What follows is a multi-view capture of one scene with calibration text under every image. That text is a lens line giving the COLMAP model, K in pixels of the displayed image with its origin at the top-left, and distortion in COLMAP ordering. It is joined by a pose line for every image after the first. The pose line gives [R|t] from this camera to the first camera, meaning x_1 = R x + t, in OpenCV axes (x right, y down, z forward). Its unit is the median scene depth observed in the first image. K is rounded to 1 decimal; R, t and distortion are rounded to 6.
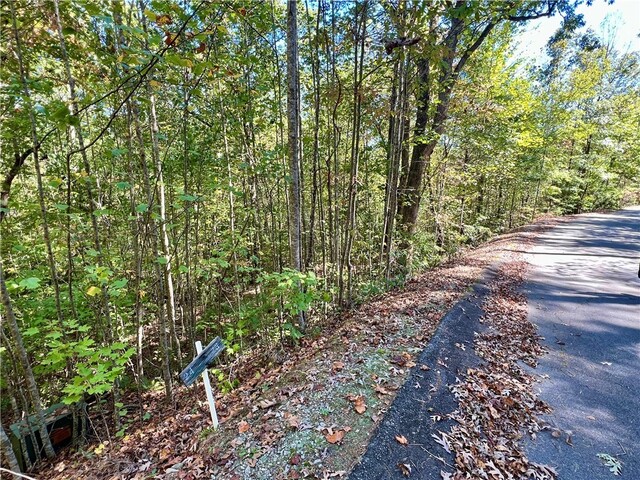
lens RADIAL K [[327.9, 0, 318.7], [0, 327.9, 238.8], [0, 0, 1]] dist [0.000421, 0.001784]
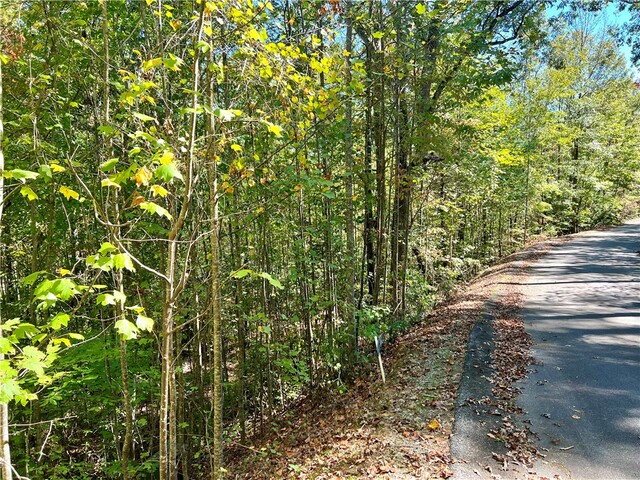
lens RADIAL K [[489.1, 0, 320.7], [0, 489.1, 240.5], [0, 0, 1]] dist [0.005133, -0.003535]
pose [[0.981844, -0.059426, 0.180140, -0.057043], [0.075762, 0.993479, -0.085199, -0.002119], [-0.173902, 0.097300, 0.979944, -0.094489]]
